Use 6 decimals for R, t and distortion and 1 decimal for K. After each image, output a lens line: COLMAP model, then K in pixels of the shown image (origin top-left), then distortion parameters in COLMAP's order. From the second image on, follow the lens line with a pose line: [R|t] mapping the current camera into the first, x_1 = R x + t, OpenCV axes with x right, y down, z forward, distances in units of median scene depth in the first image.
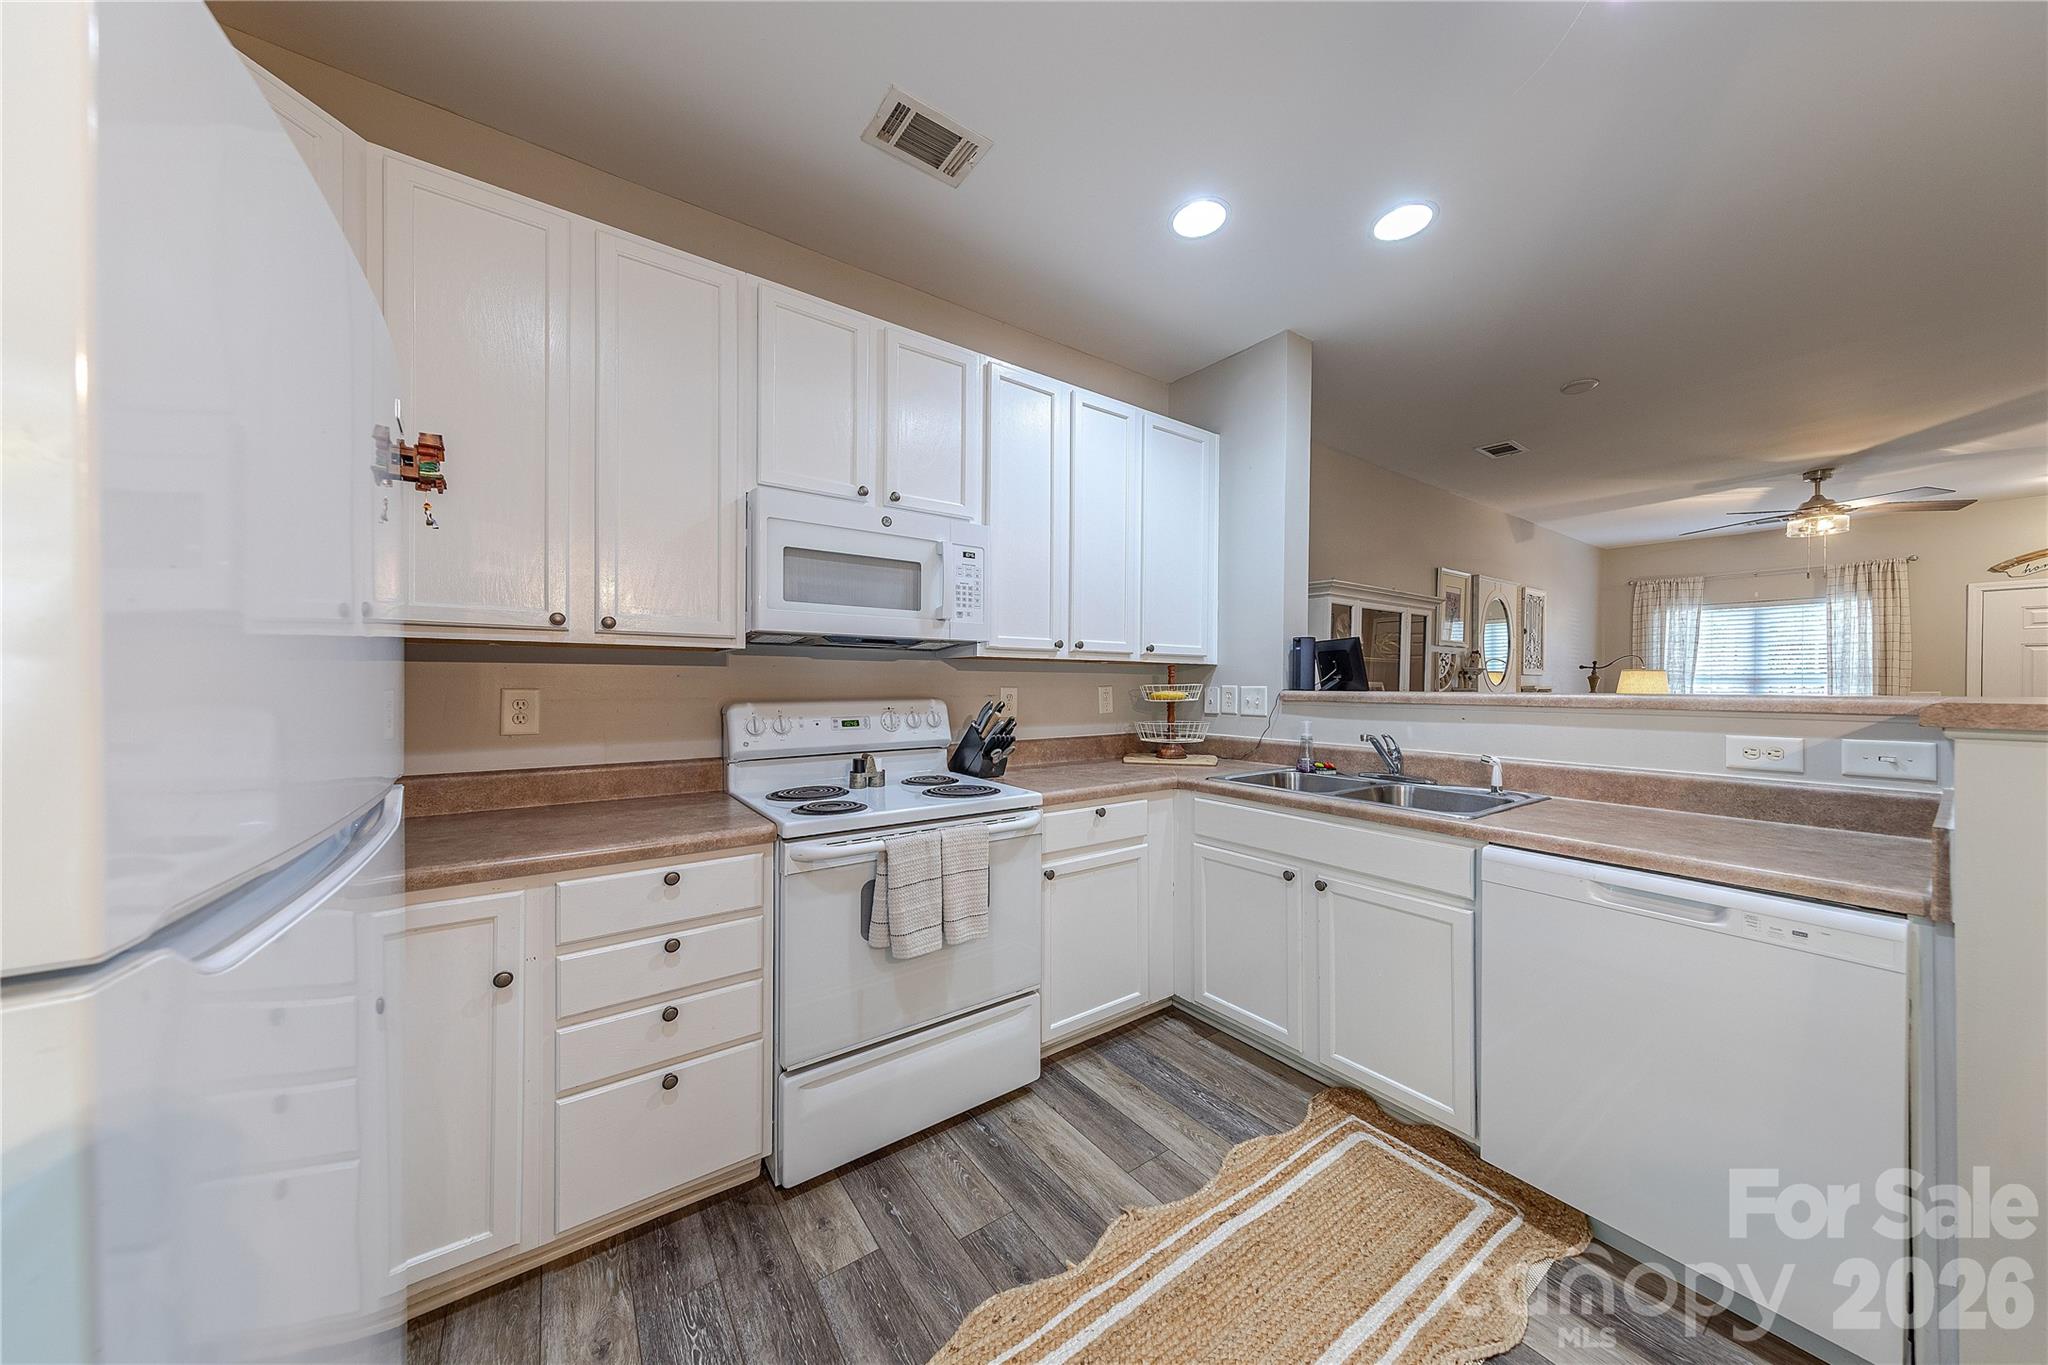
lens RADIAL K [[648.2, 0, 1021.8], [0, 648.2, 684.5], [0, 0, 1]] dist [0.001604, 0.000023]
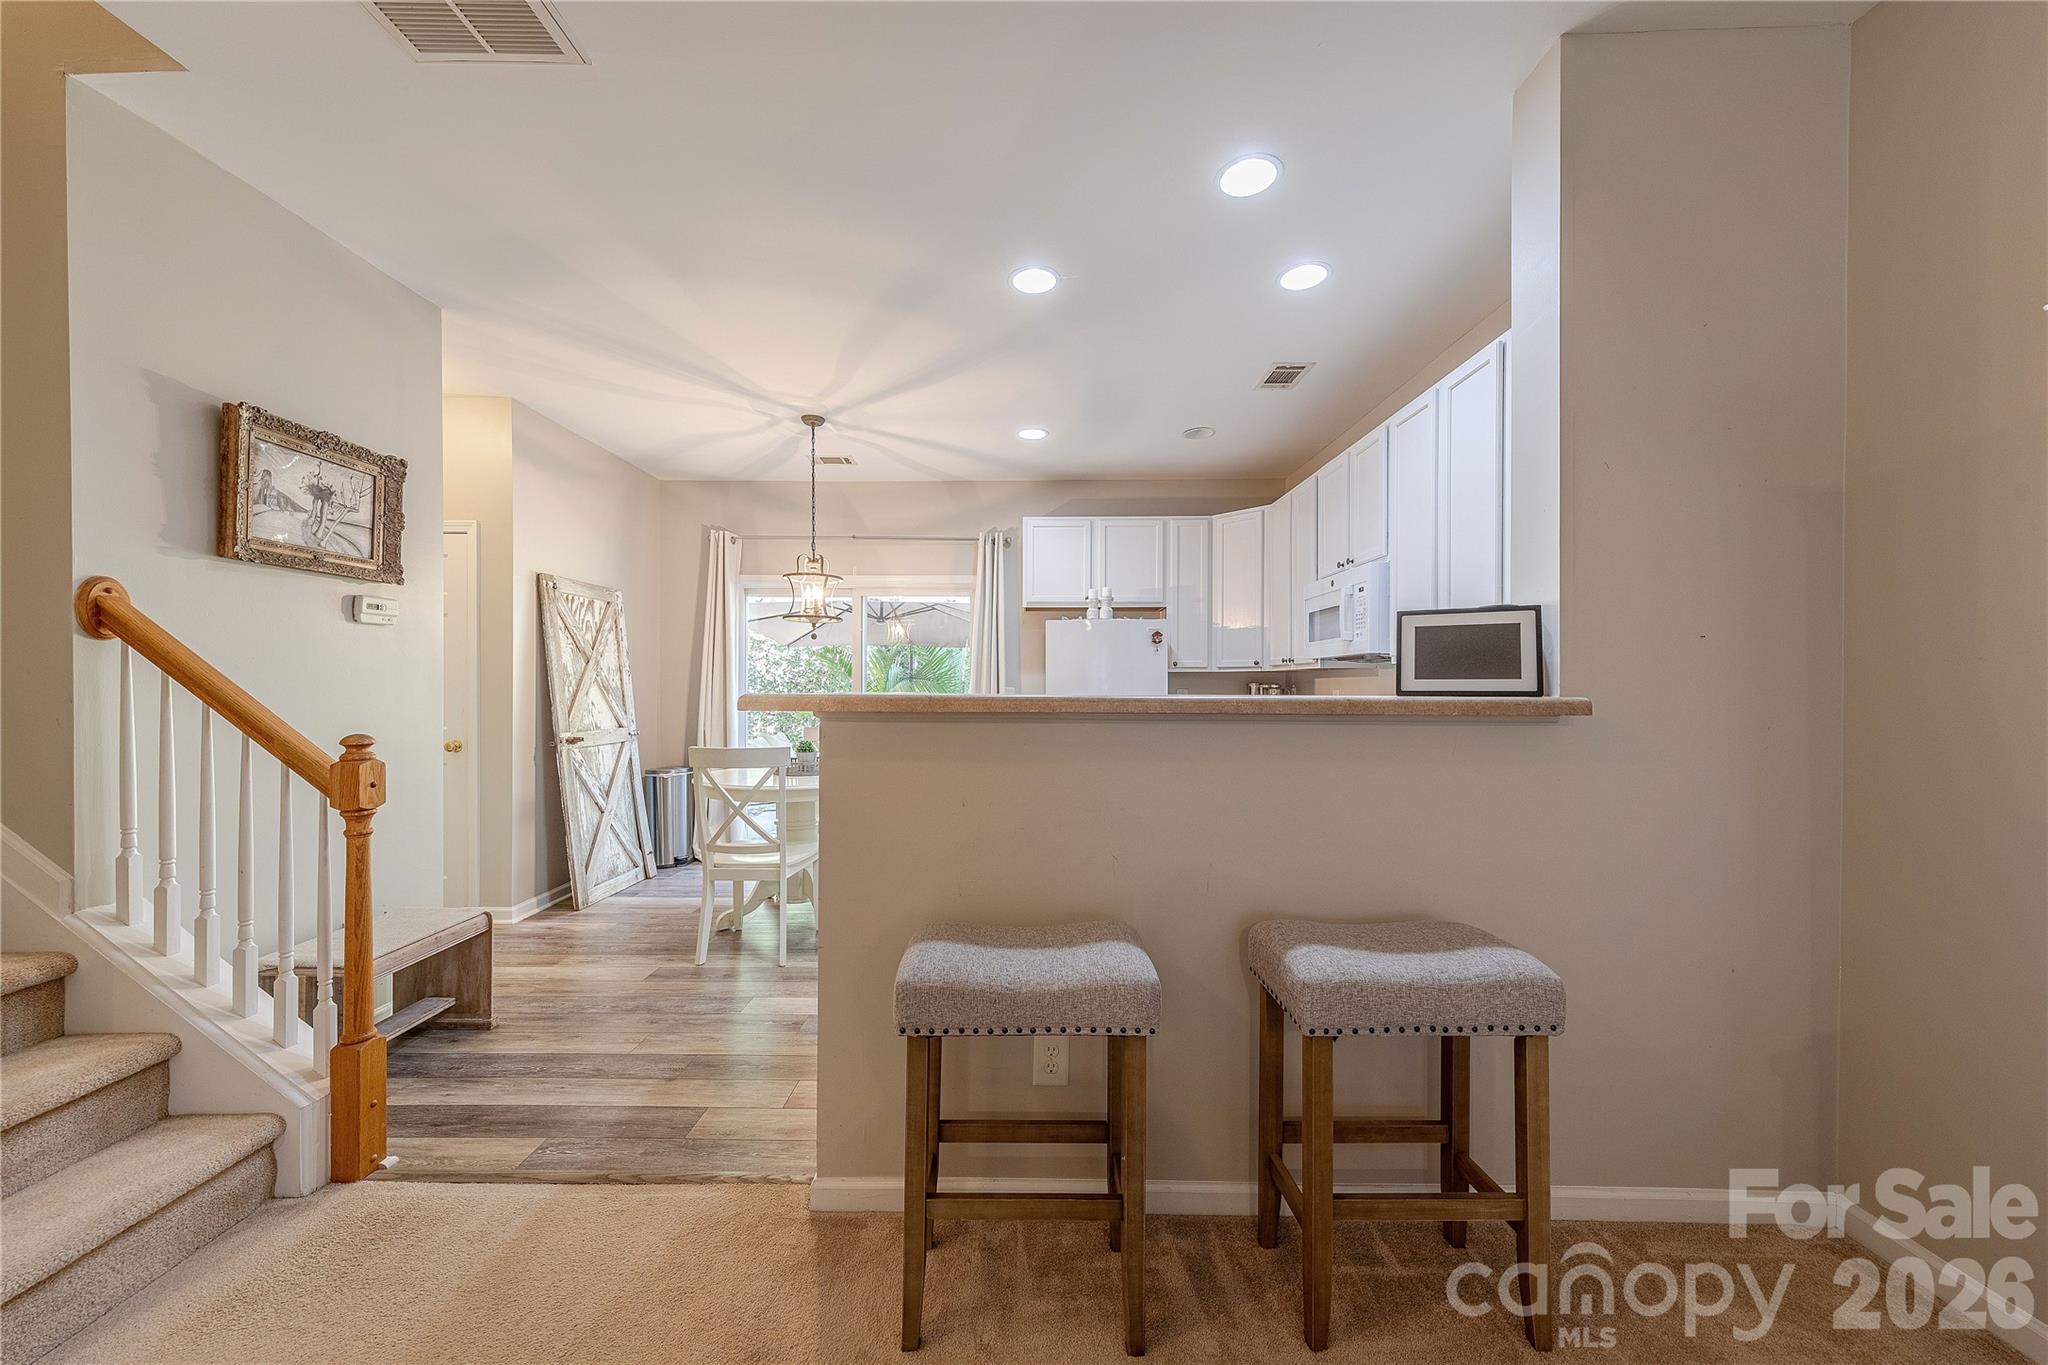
lens RADIAL K [[718.2, 0, 1024.0], [0, 718.2, 682.5], [0, 0, 1]] dist [0.000055, 0.000011]
pose [[-0.579444, -0.005270, -0.814995, 1.639341], [-0.004334, 0.999985, -0.003385, -0.002179], [0.815000, 0.001570, -0.579458, 1.399024]]
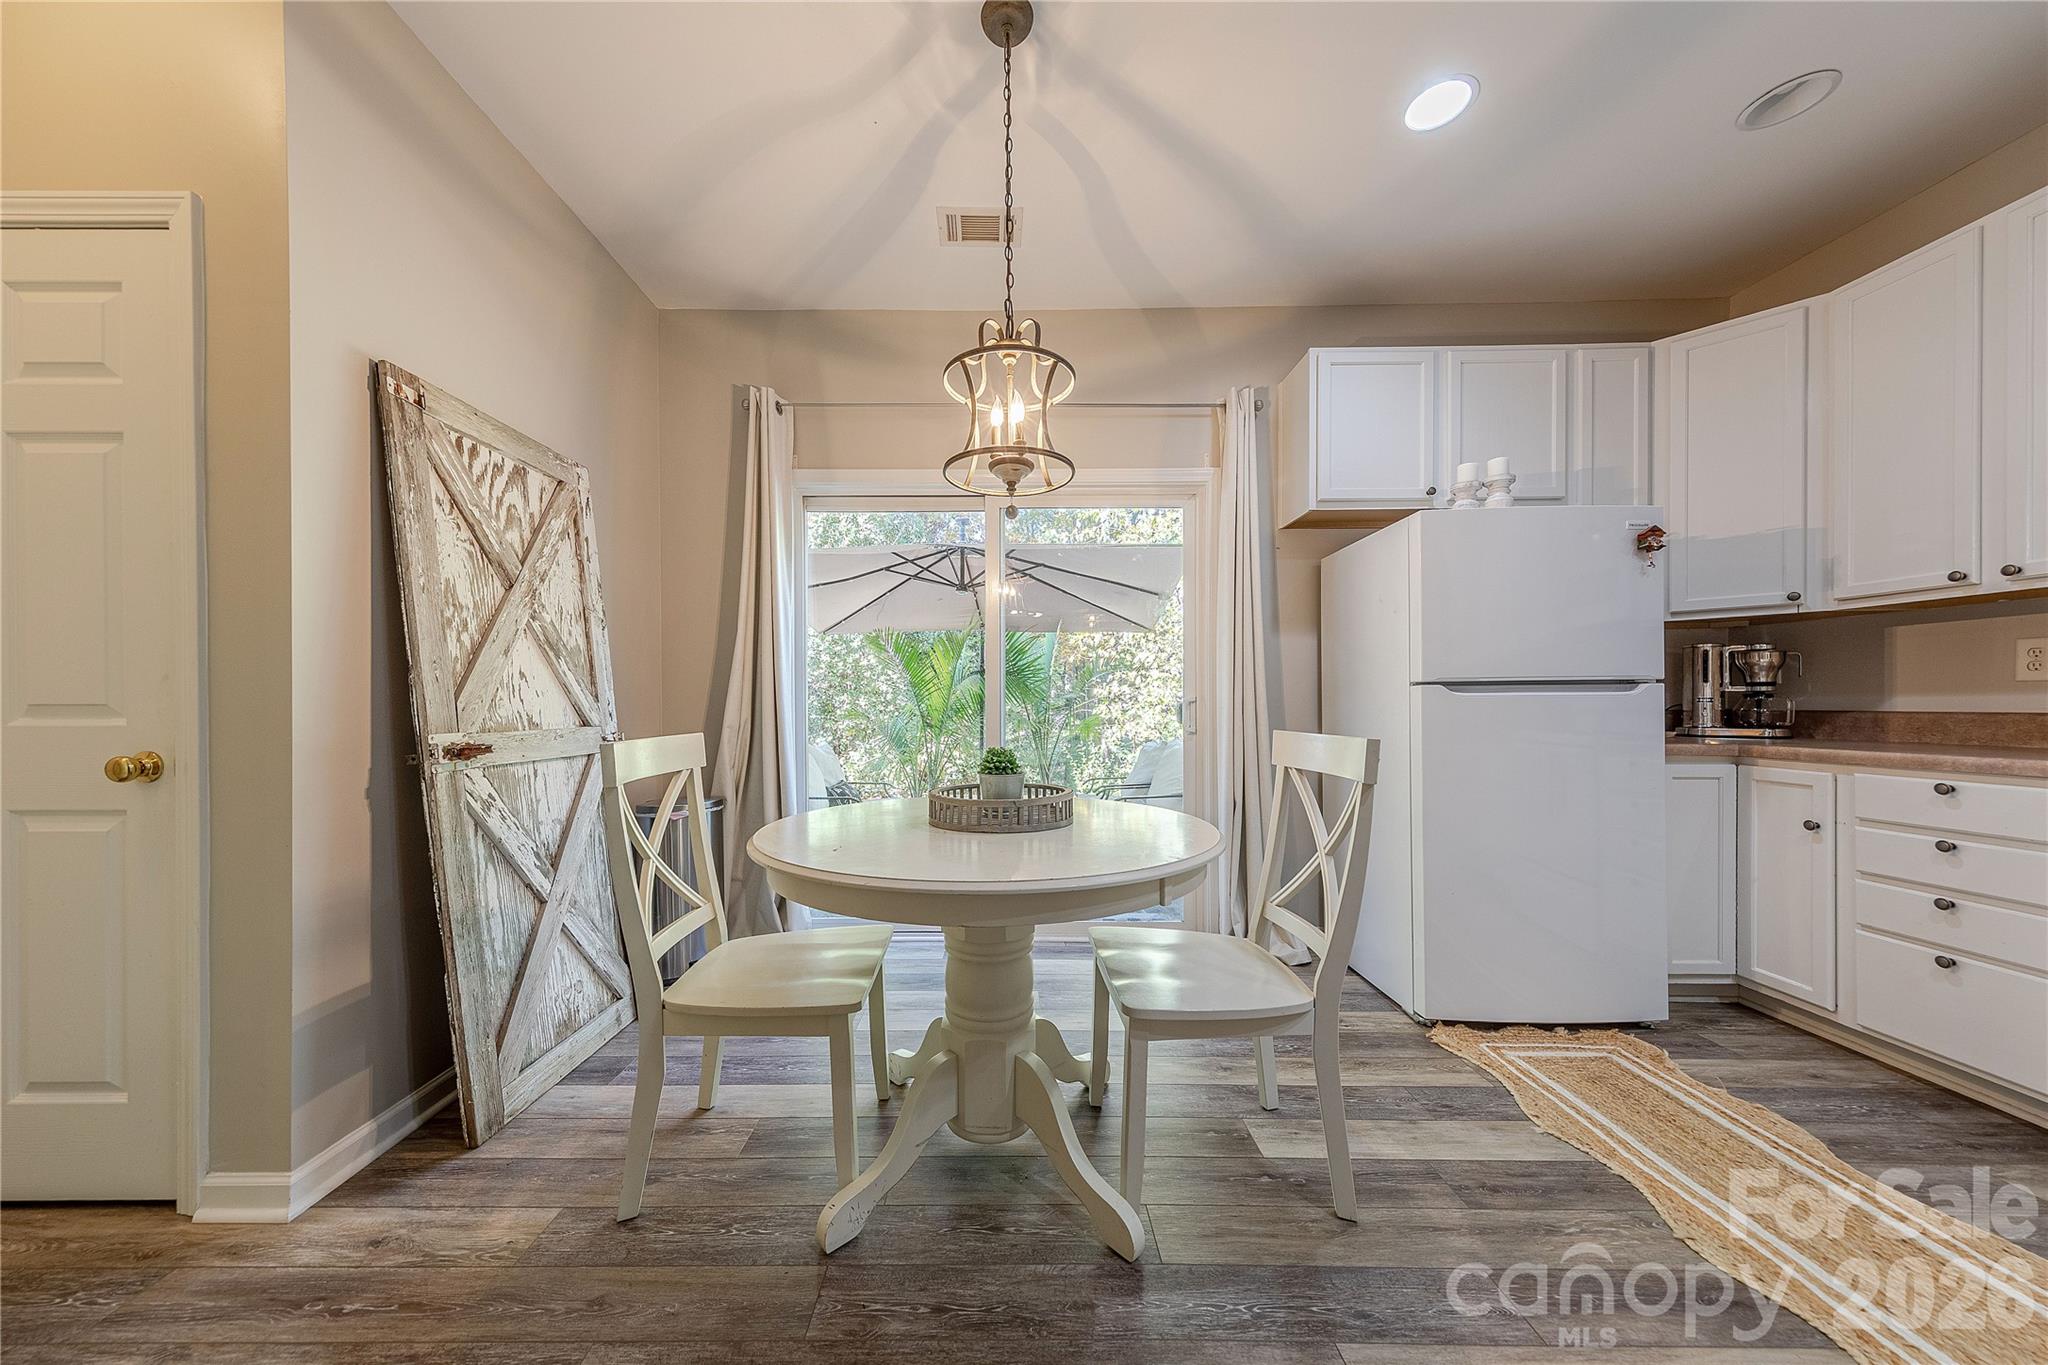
lens RADIAL K [[671.0, 0, 1005.9], [0, 671.0, 698.9], [0, 0, 1]] dist [0.001041, 0.000073]
pose [[-0.574416, -0.001279, -0.818563, 1.024177], [0.001824, 0.999994, -0.002843, 0.098038], [0.818562, -0.003126, -0.574410, 0.222967]]
